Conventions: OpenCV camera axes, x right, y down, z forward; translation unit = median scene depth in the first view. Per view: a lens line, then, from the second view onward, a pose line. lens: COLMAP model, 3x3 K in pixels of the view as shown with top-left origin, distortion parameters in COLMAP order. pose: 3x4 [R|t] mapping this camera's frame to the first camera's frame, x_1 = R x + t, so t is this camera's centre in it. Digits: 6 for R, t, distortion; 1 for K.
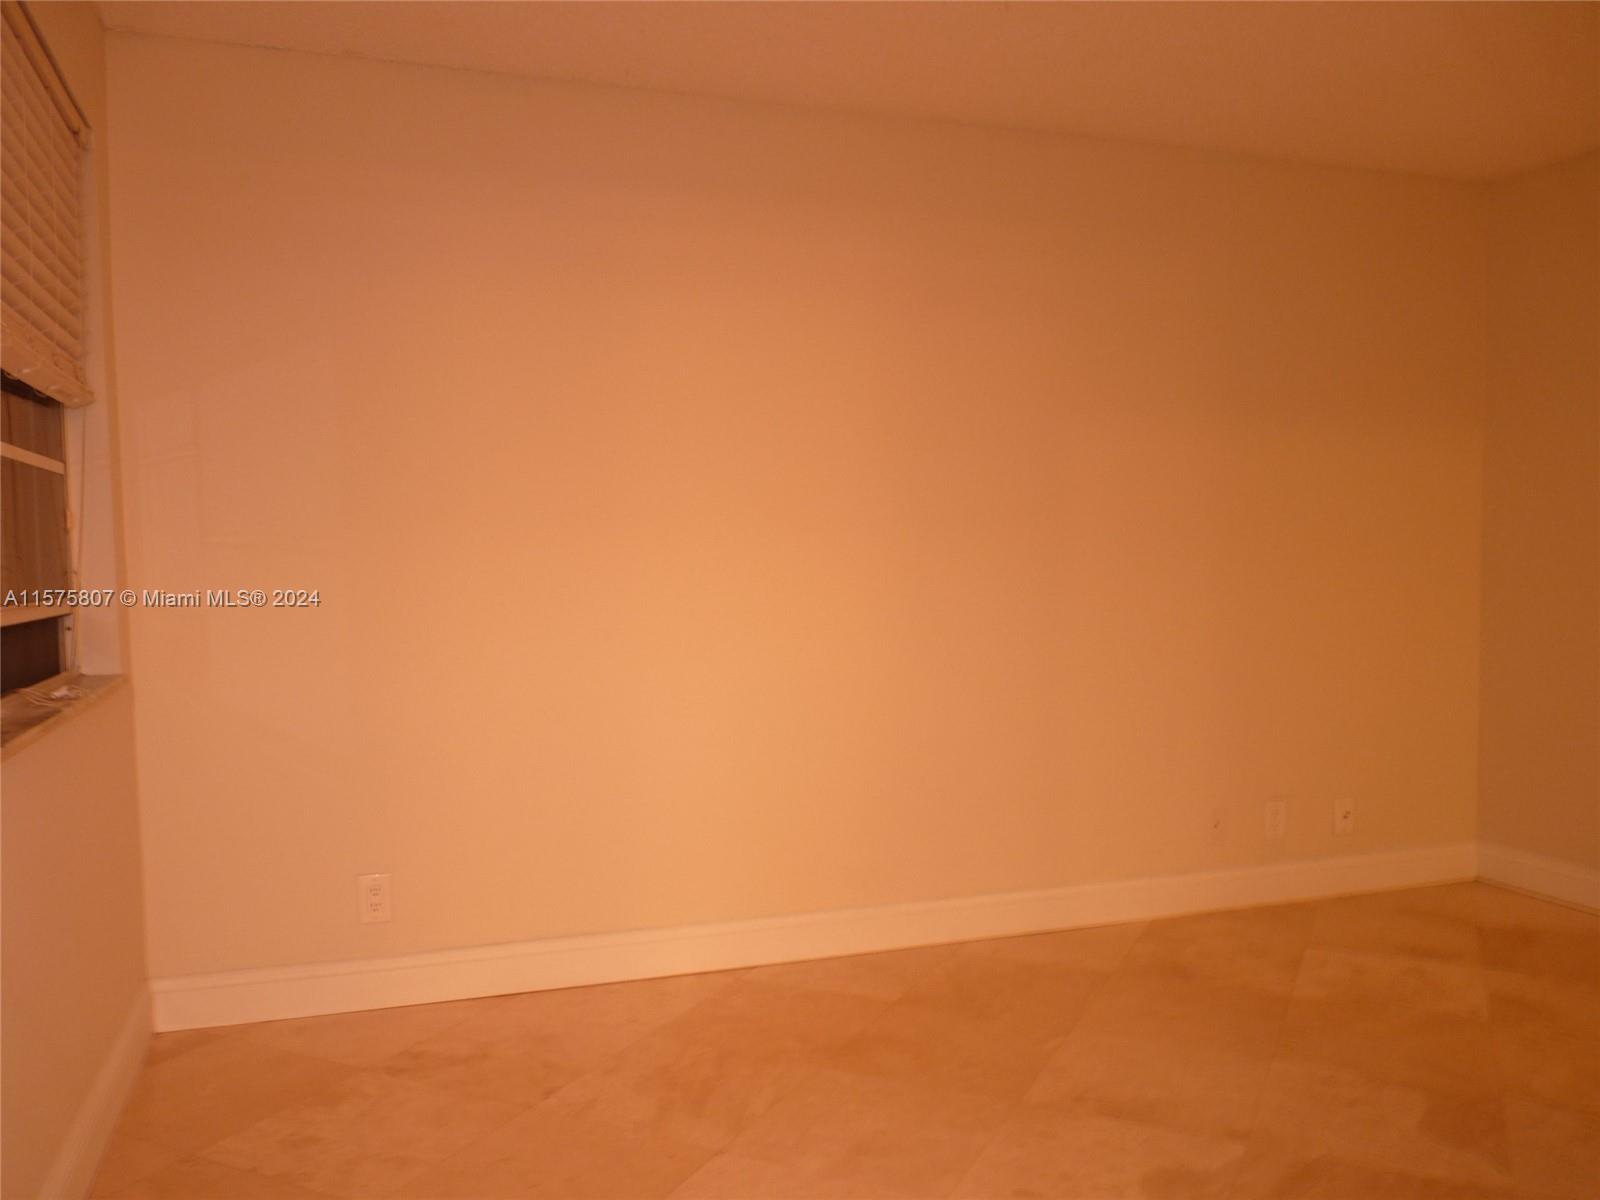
lens RADIAL K [[1286.6, 0, 795.7], [0, 1286.6, 613.4], [0, 0, 1]] dist [-0.018926, 0.001396]
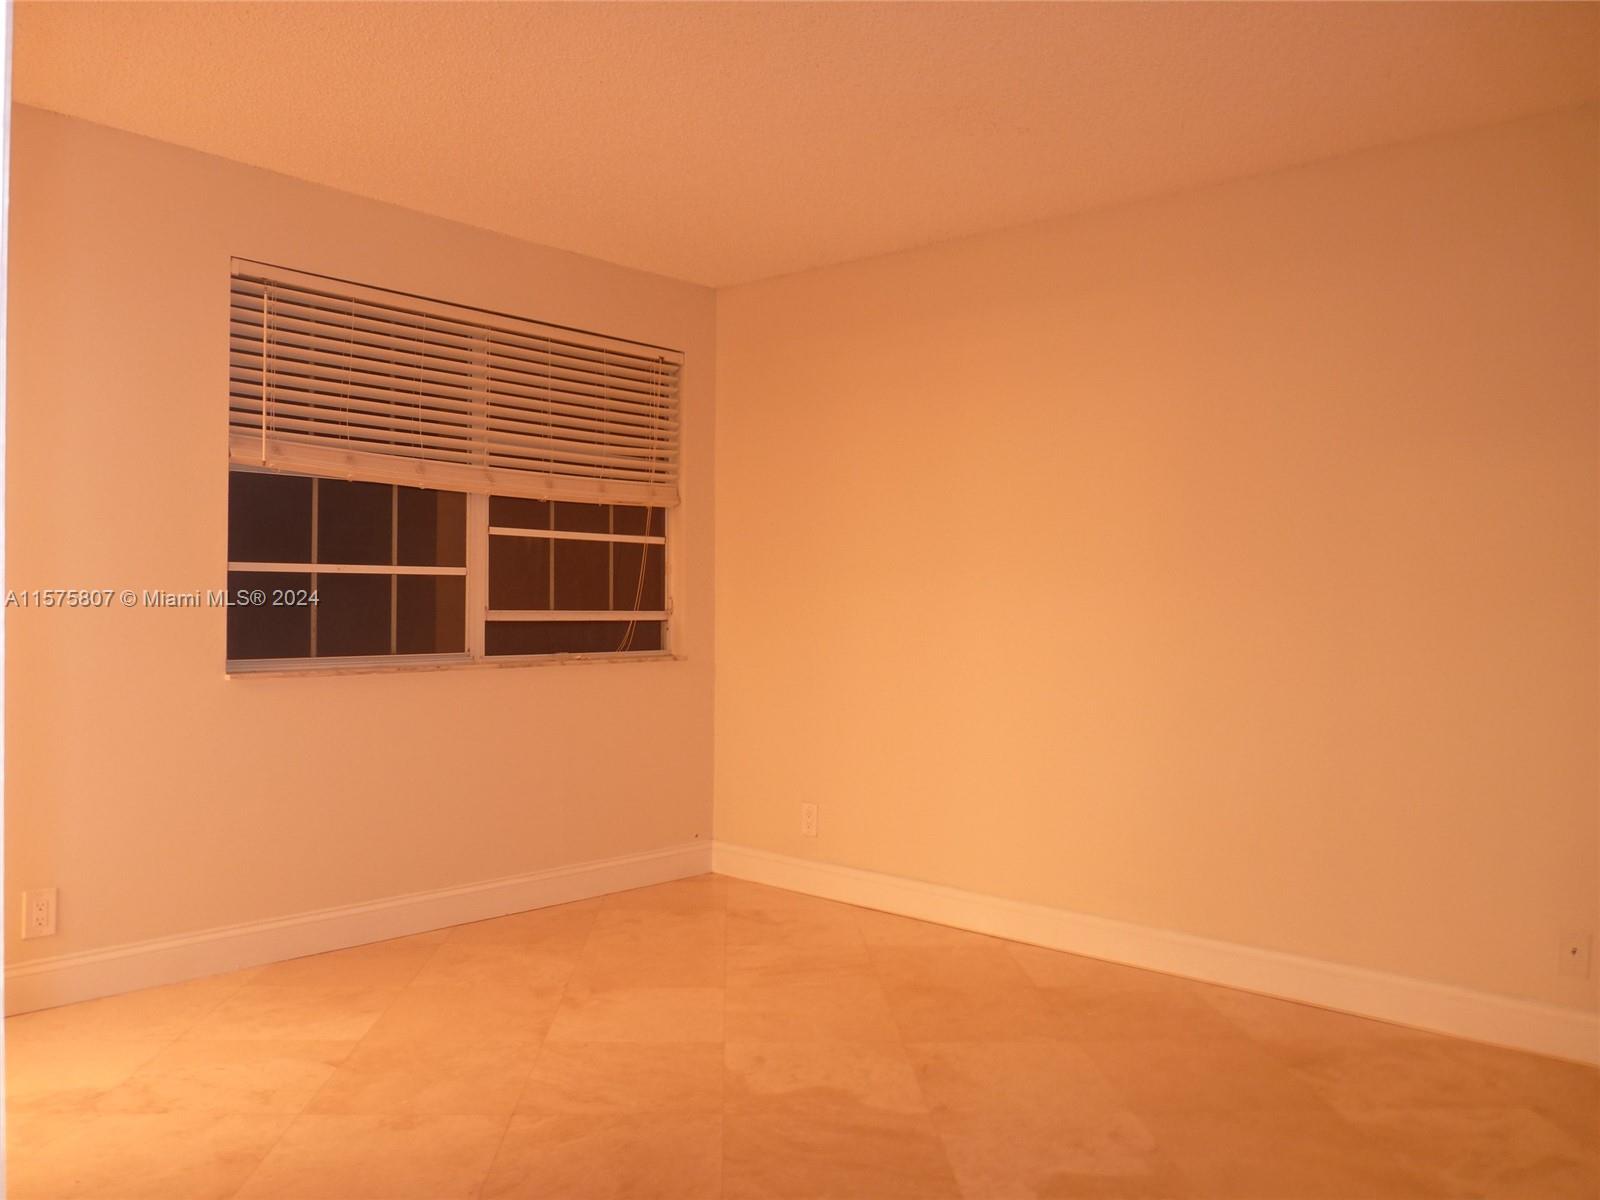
lens RADIAL K [[1286.6, 0, 795.7], [0, 1286.6, 613.4], [0, 0, 1]] dist [-0.018926, 0.001396]
pose [[0.481659, 0.027359, -0.875932, 1.069368], [-0.059039, 0.998255, -0.001284, -0.018026], [0.874368, 0.052333, 0.482434, 0.267059]]
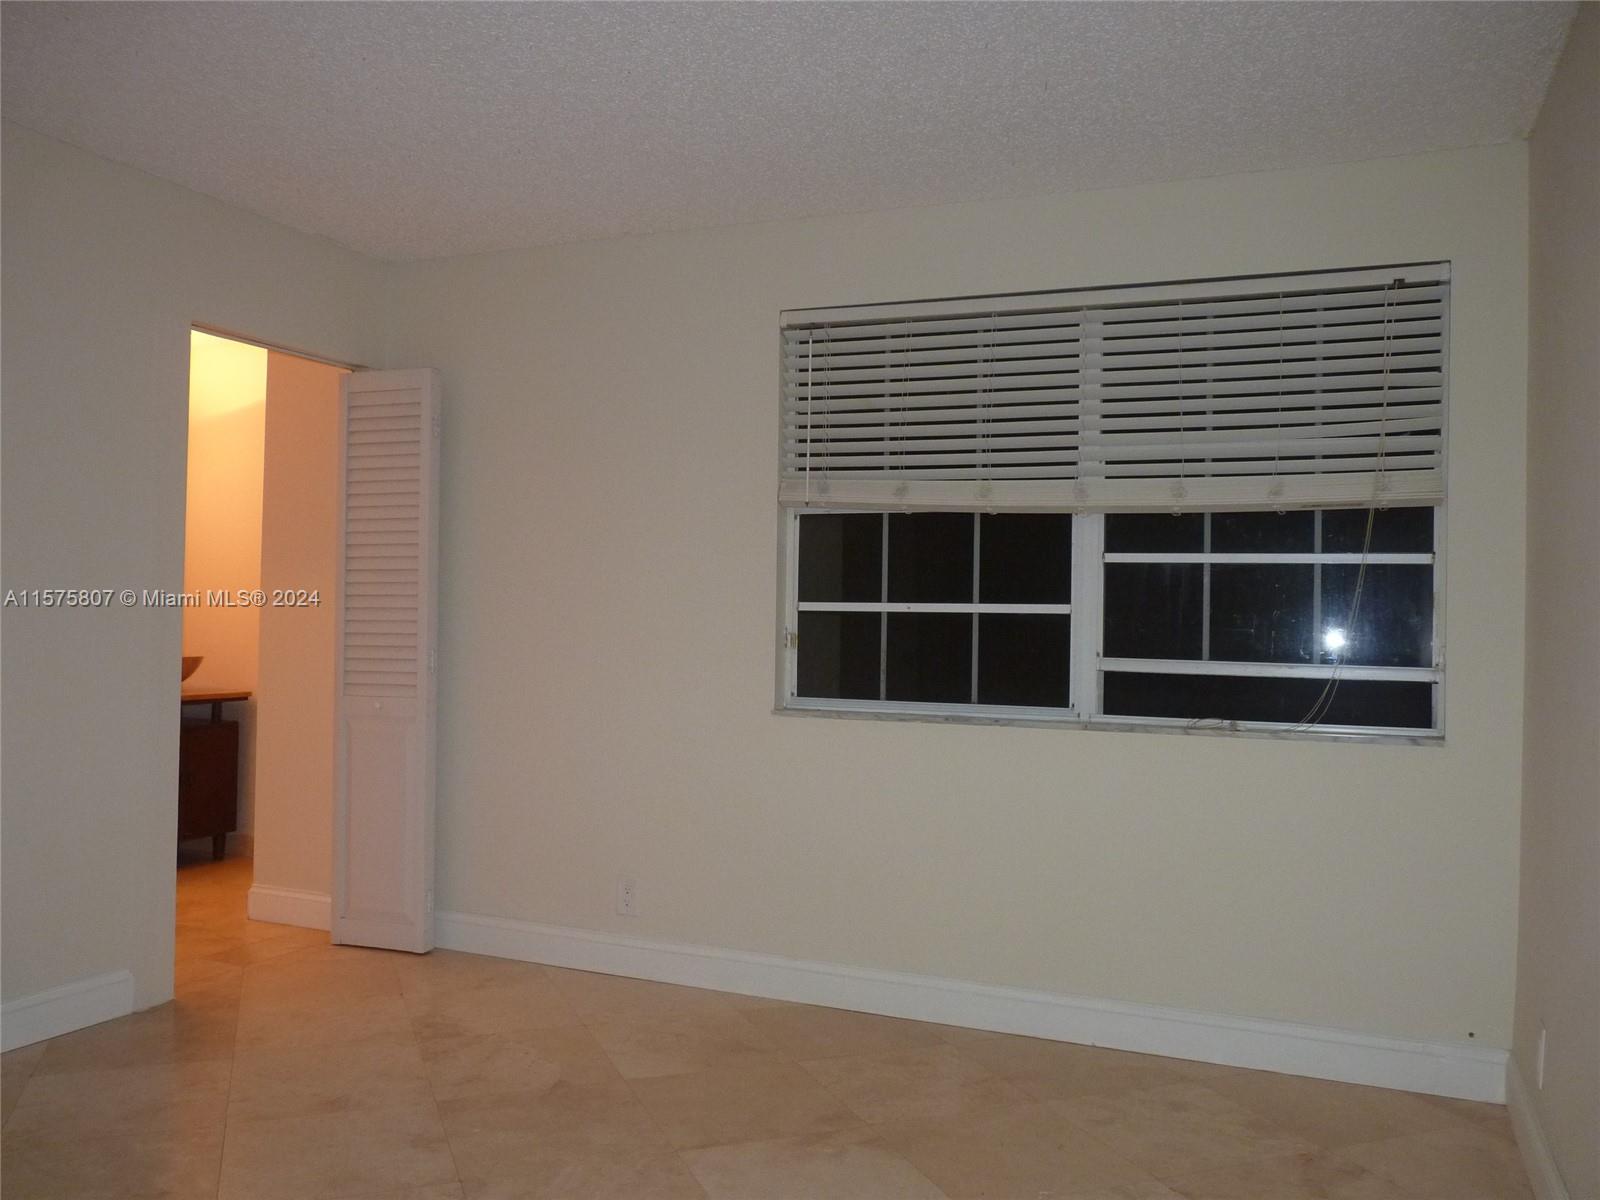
lens RADIAL K [[1305.4, 0, 800.0], [0, 1305.4, 600.0], [0, 0, 1]] dist [-0.002183, -0.001932]
pose [[-0.679314, -0.018348, -0.733618, 0.664905], [-0.049002, 0.998590, 0.020399, -0.067596], [0.732210, 0.049807, -0.679256, 1.312221]]
